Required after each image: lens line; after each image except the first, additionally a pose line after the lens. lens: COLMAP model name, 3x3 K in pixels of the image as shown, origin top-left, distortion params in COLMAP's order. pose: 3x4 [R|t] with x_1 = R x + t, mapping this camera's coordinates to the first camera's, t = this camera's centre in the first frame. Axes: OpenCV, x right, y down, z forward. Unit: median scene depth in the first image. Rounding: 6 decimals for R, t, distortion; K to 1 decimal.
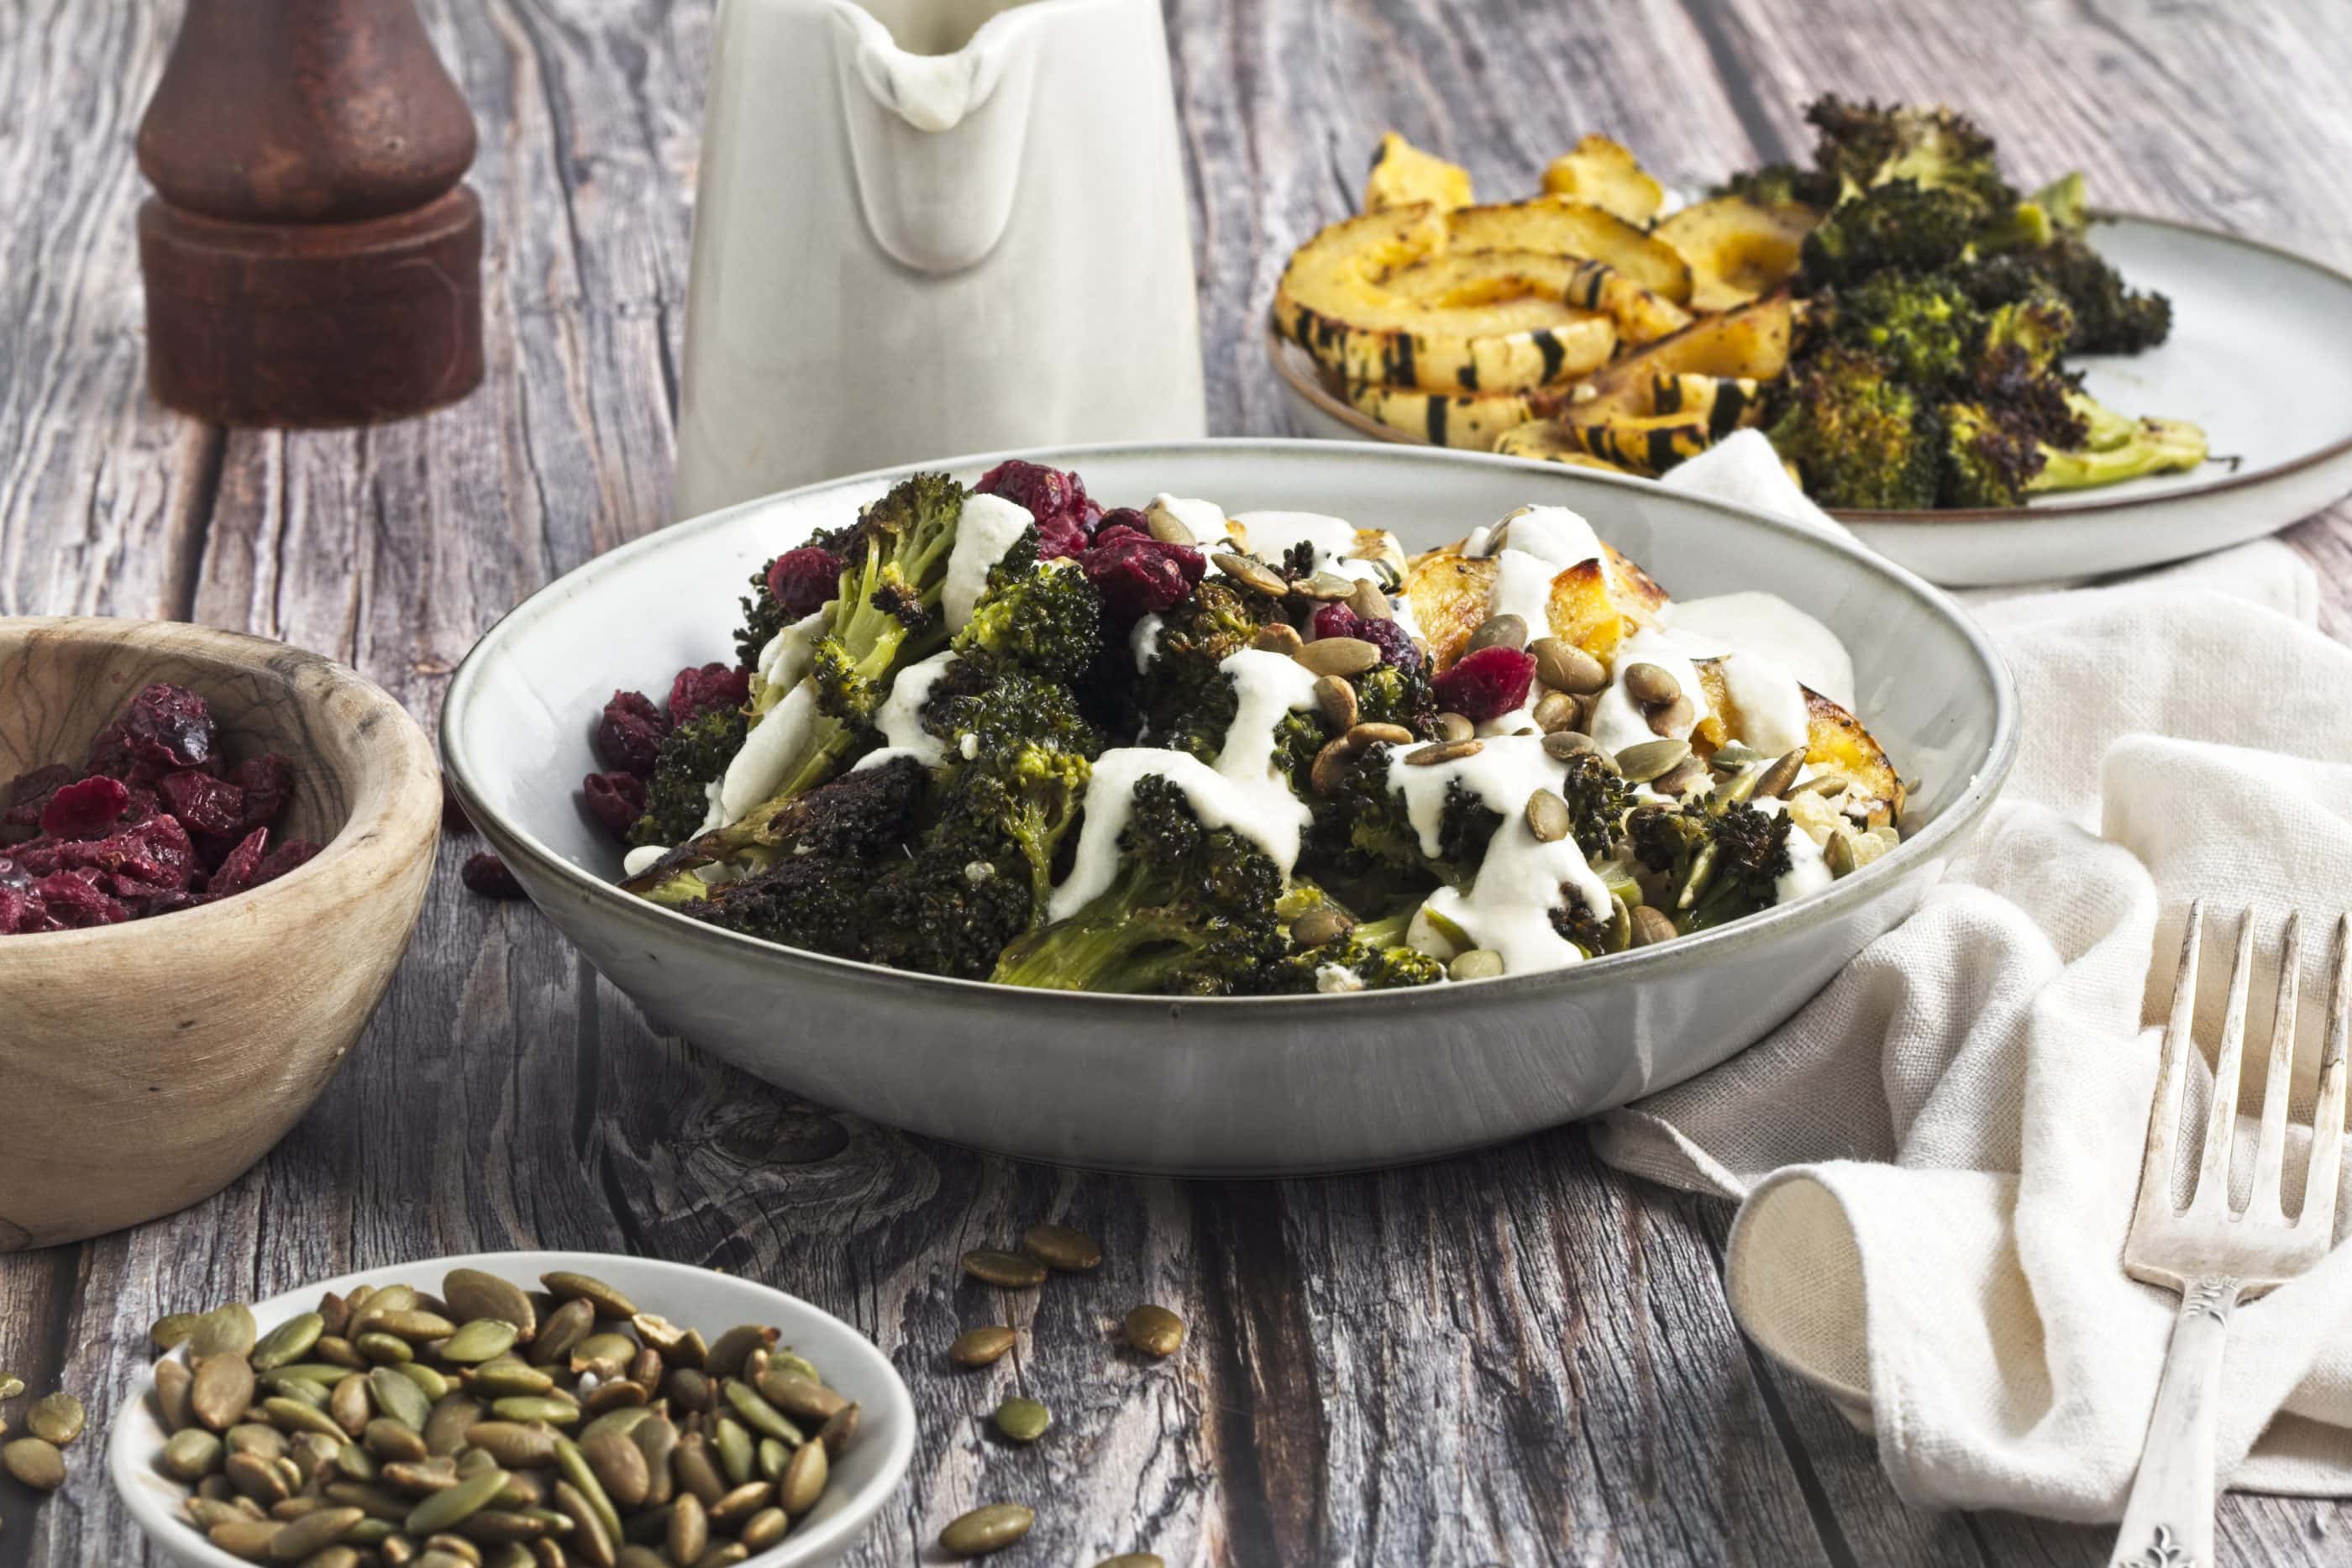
lens RADIAL K [[6838.4, 0, 1116.3], [0, 6838.4, 783.4], [0, 0, 1]] dist [-0.039500, 0.026363]
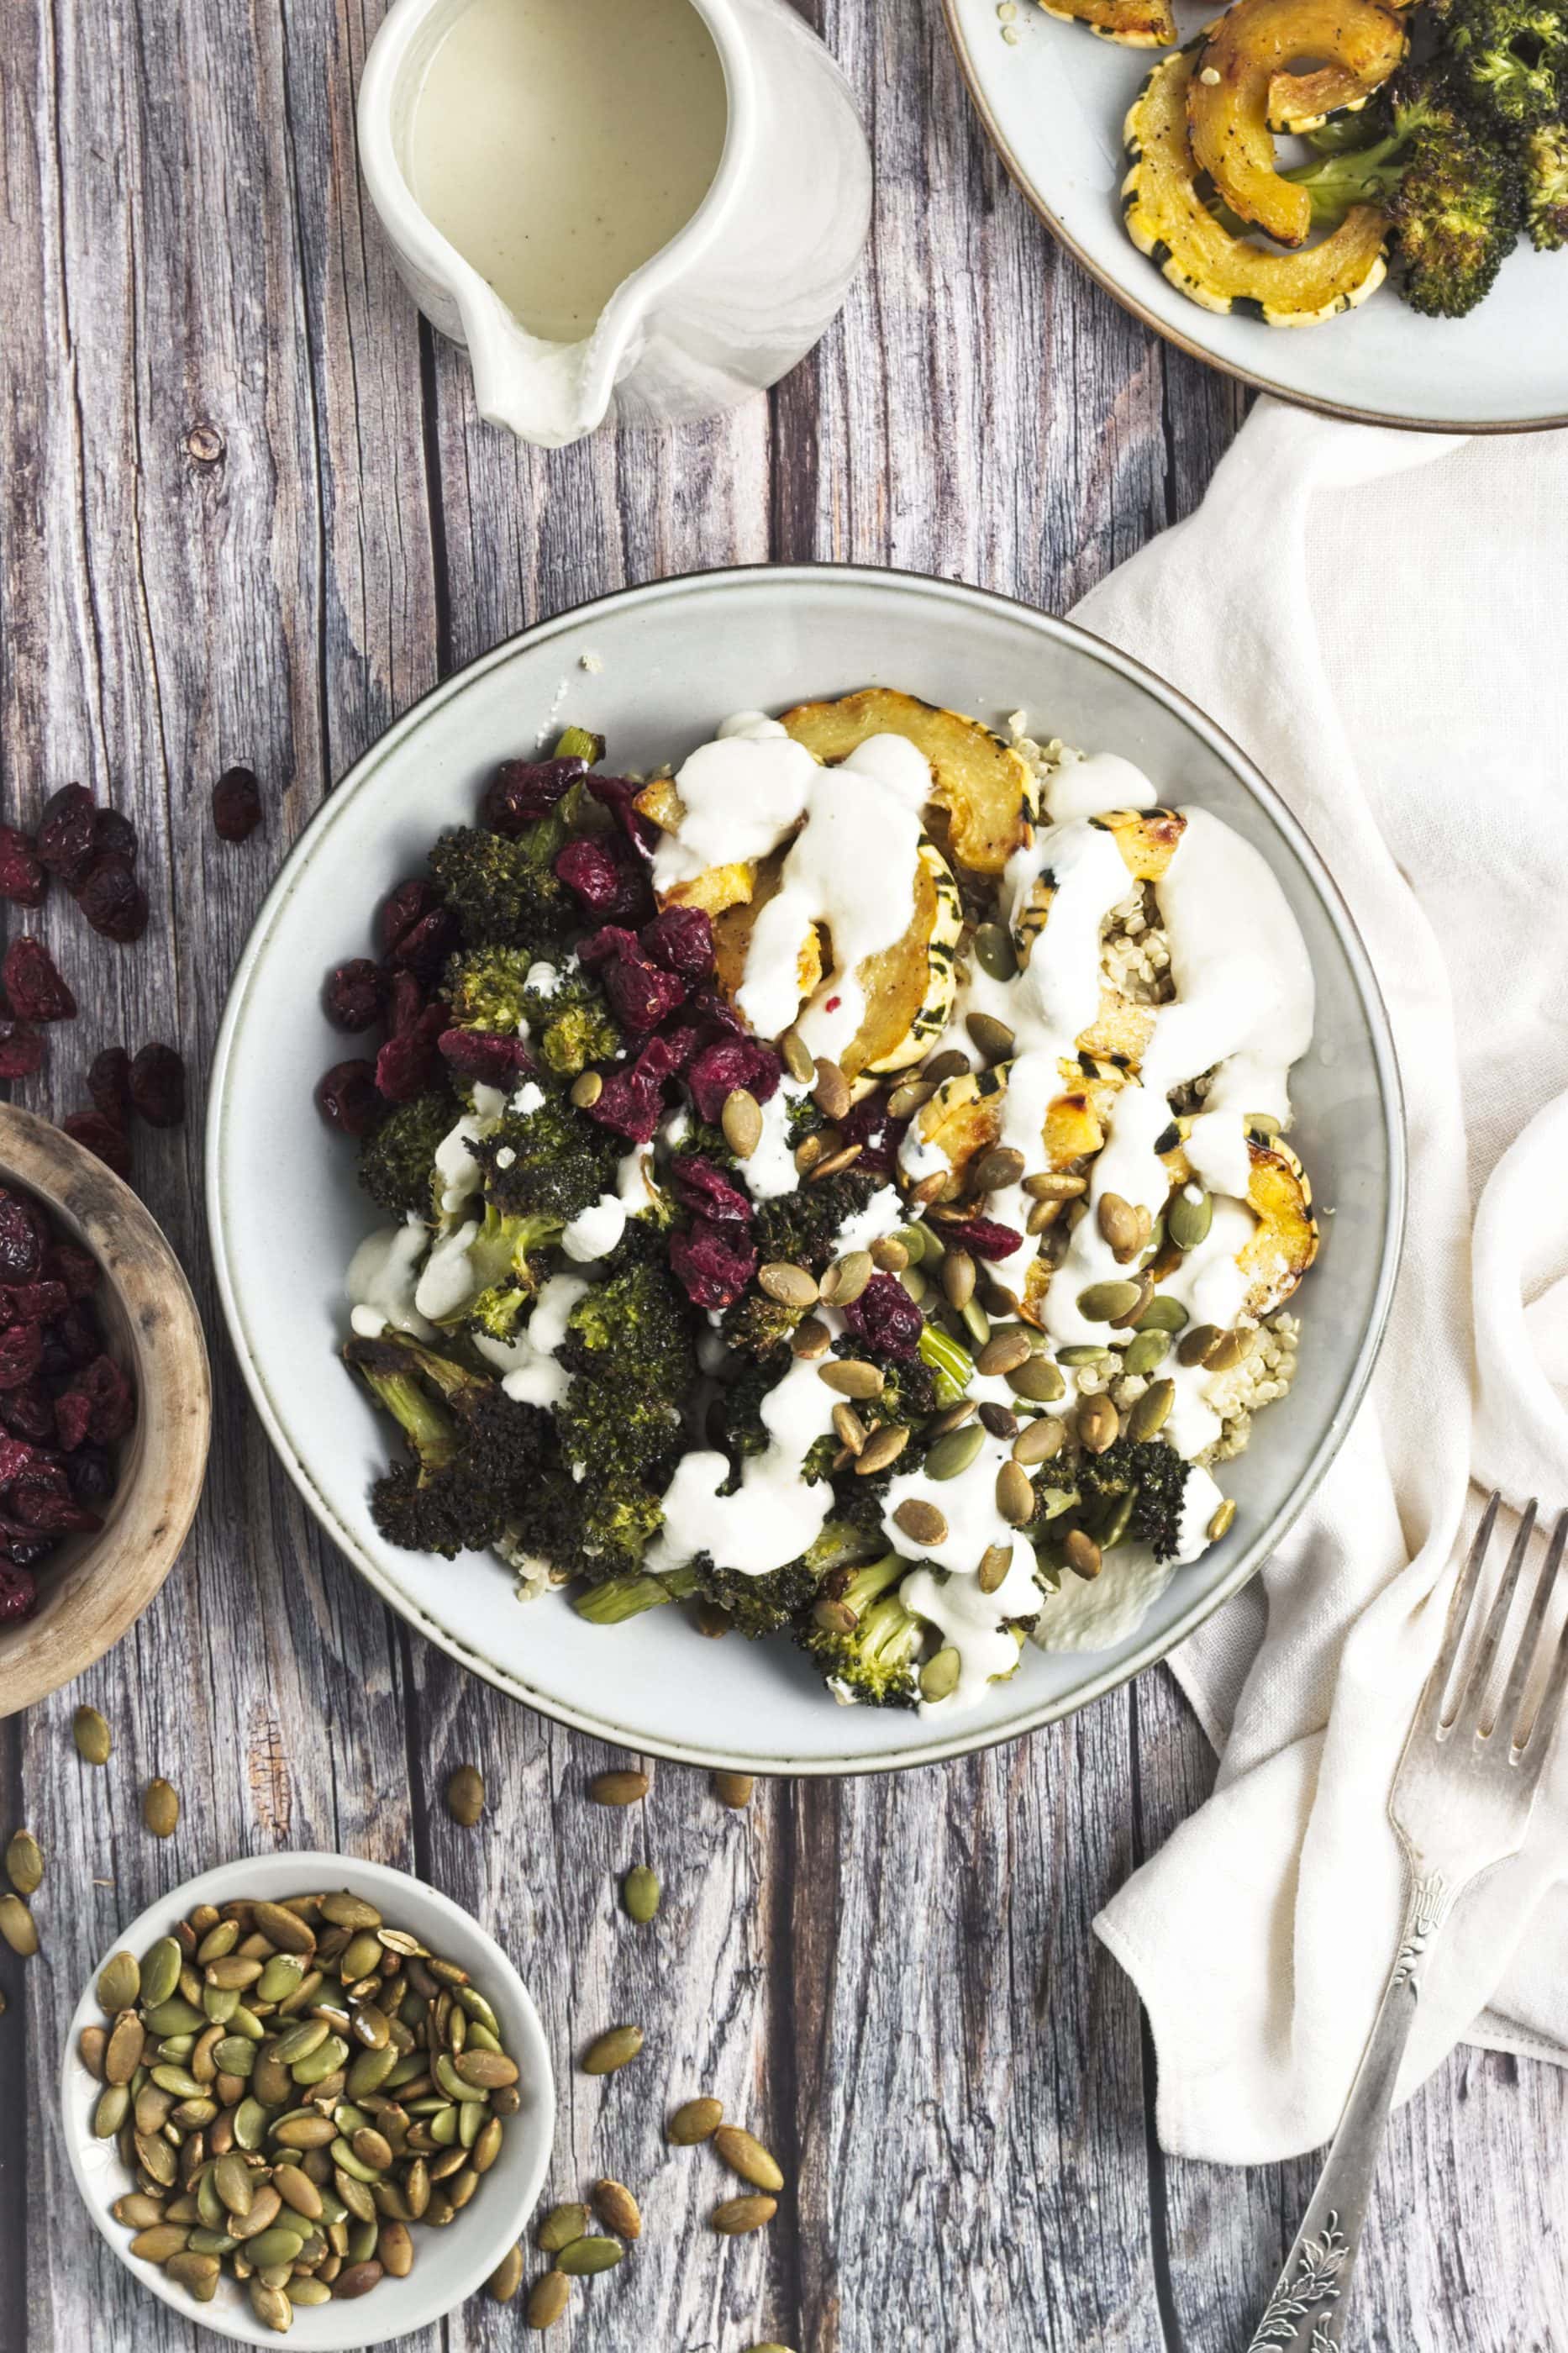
lens RADIAL K [[6841.7, 0, 651.6], [0, 6841.7, 1176.7], [0, 0, 1]] dist [-0.039500, 0.026363]
pose [[0.989698, 0.052713, -0.133115, 0.155117], [0.106964, 0.345780, 0.932199, -1.173700], [0.095167, -0.936834, 0.336580, 0.537237]]
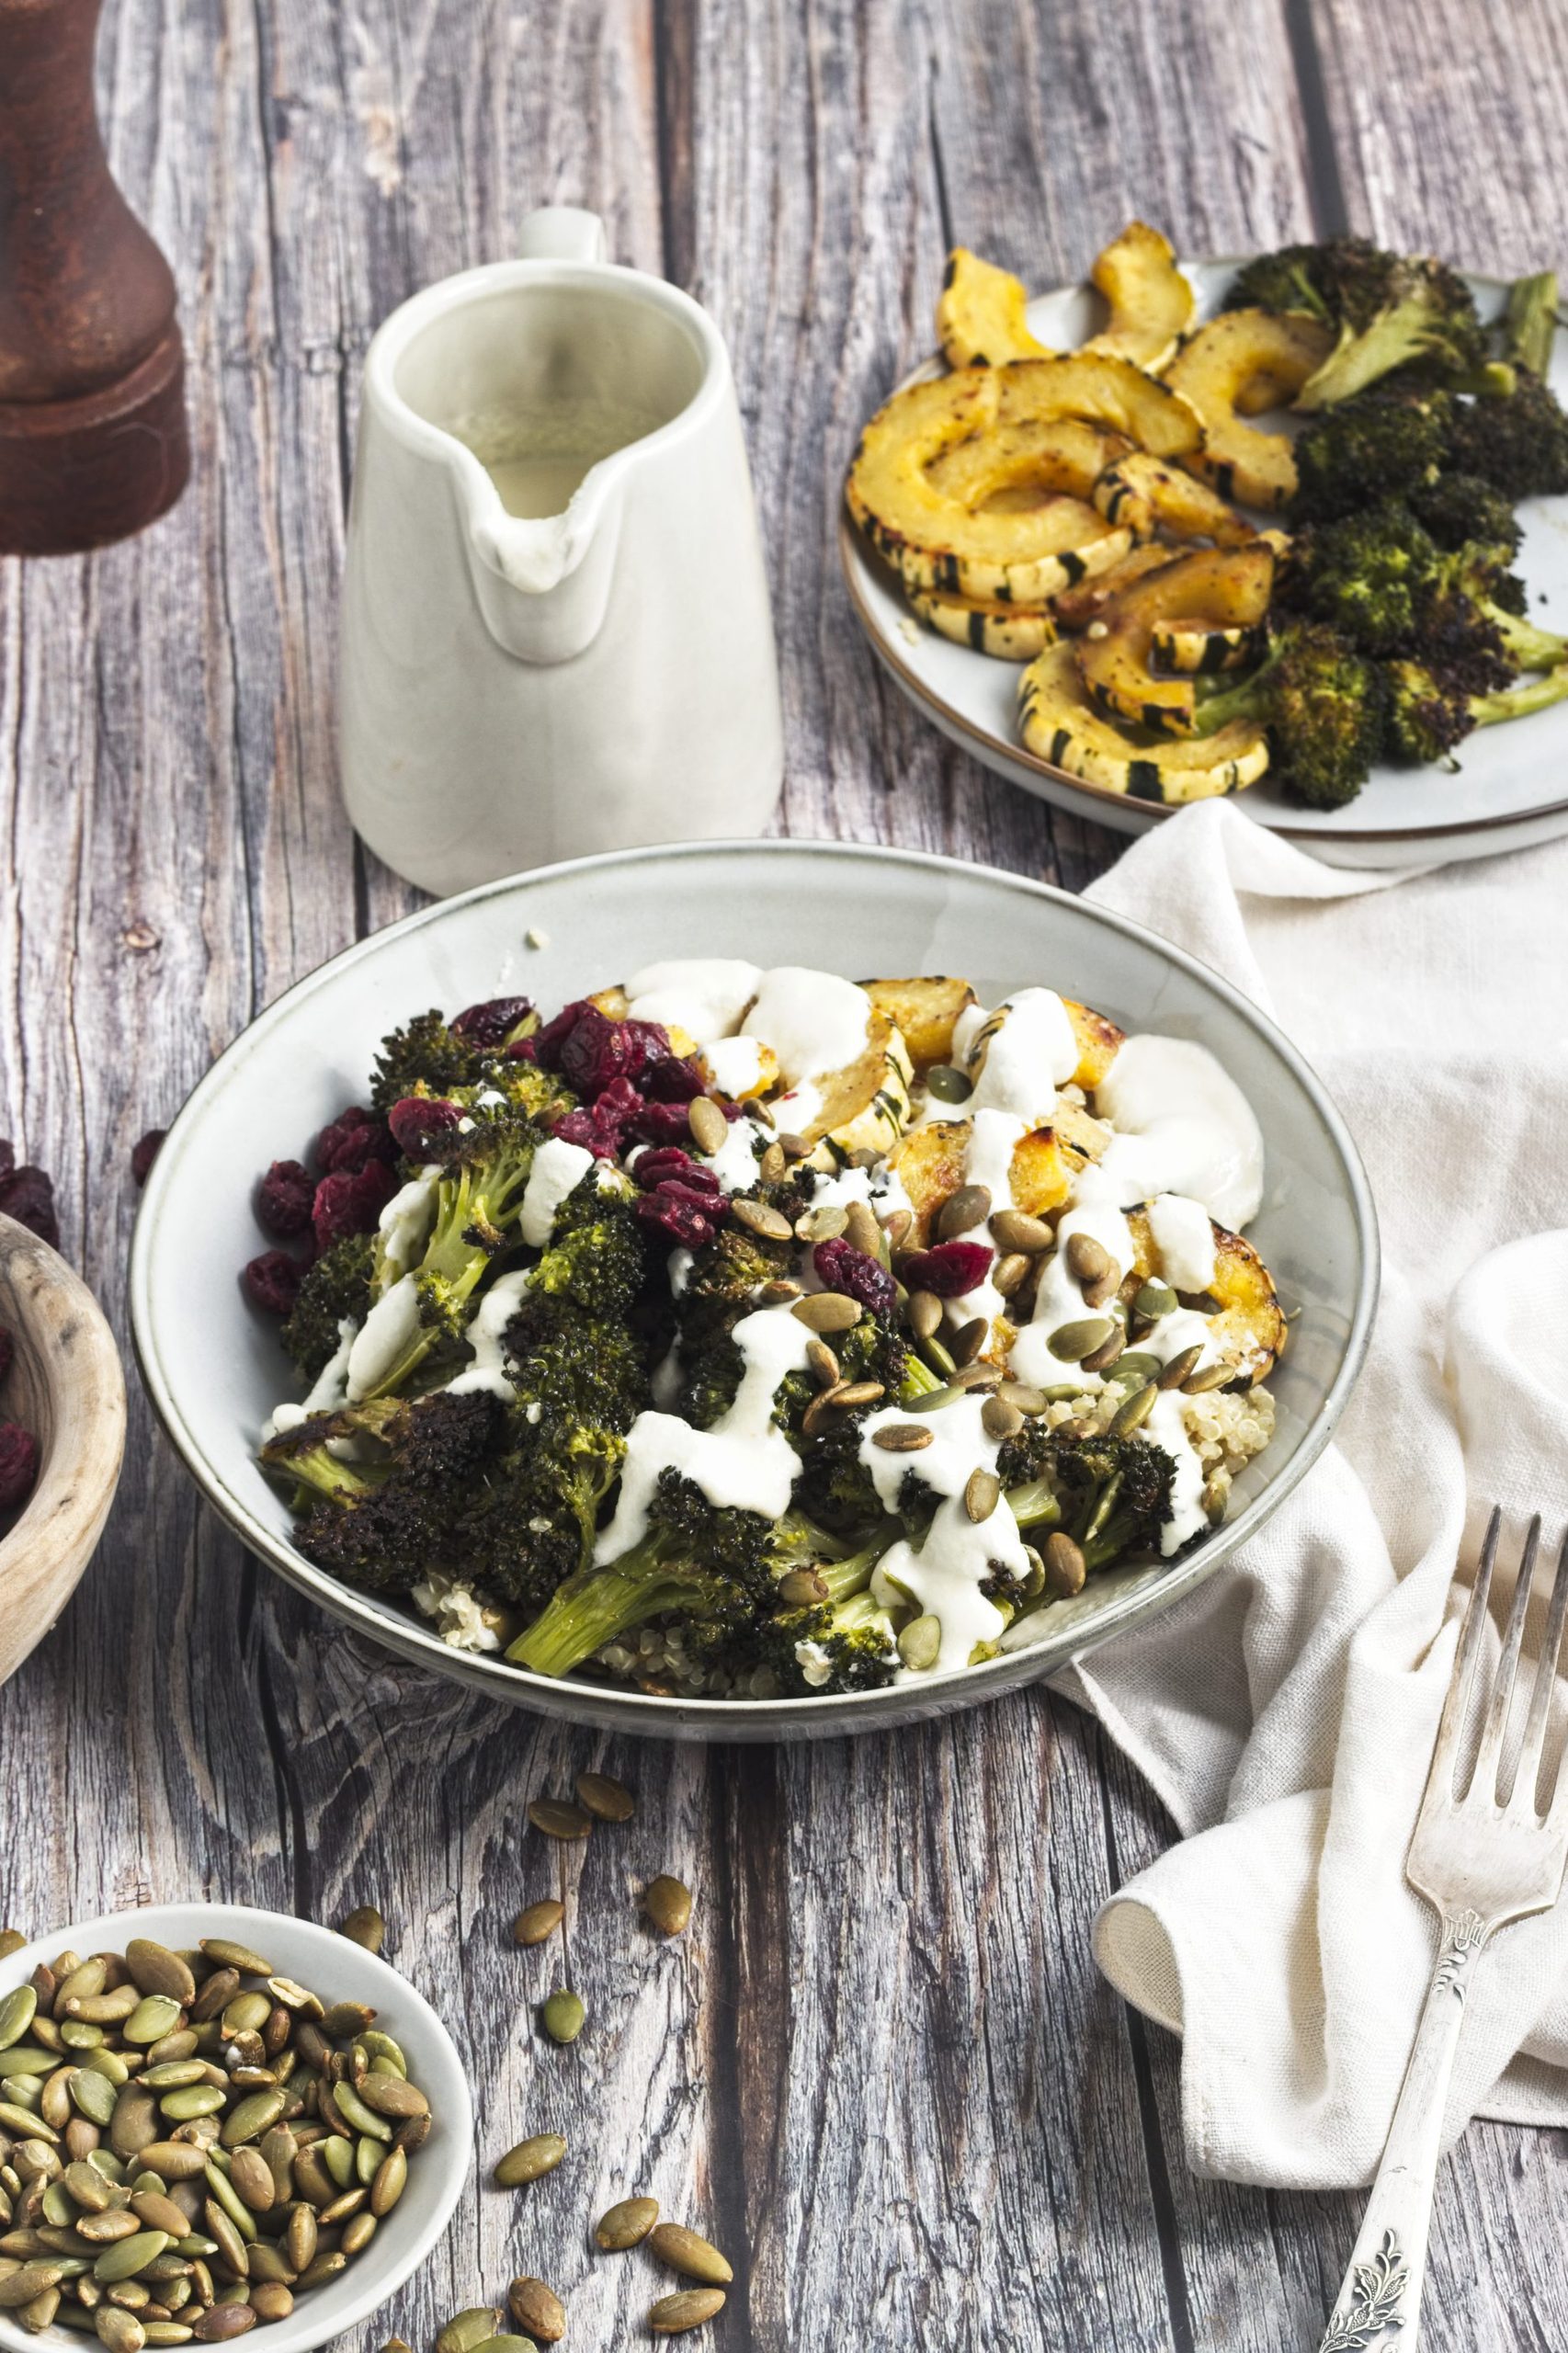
lens RADIAL K [[6201.2, 0, 784.0], [0, 6201.2, 1176.5], [0, 0, 1]] dist [-0.049516, 0.220103]
pose [[0.999618, 0.013791, -0.023967, 0.047315], [-0.003825, 0.927371, 0.374123, -0.433159], [0.027386, -0.373889, 0.927069, -0.050942]]
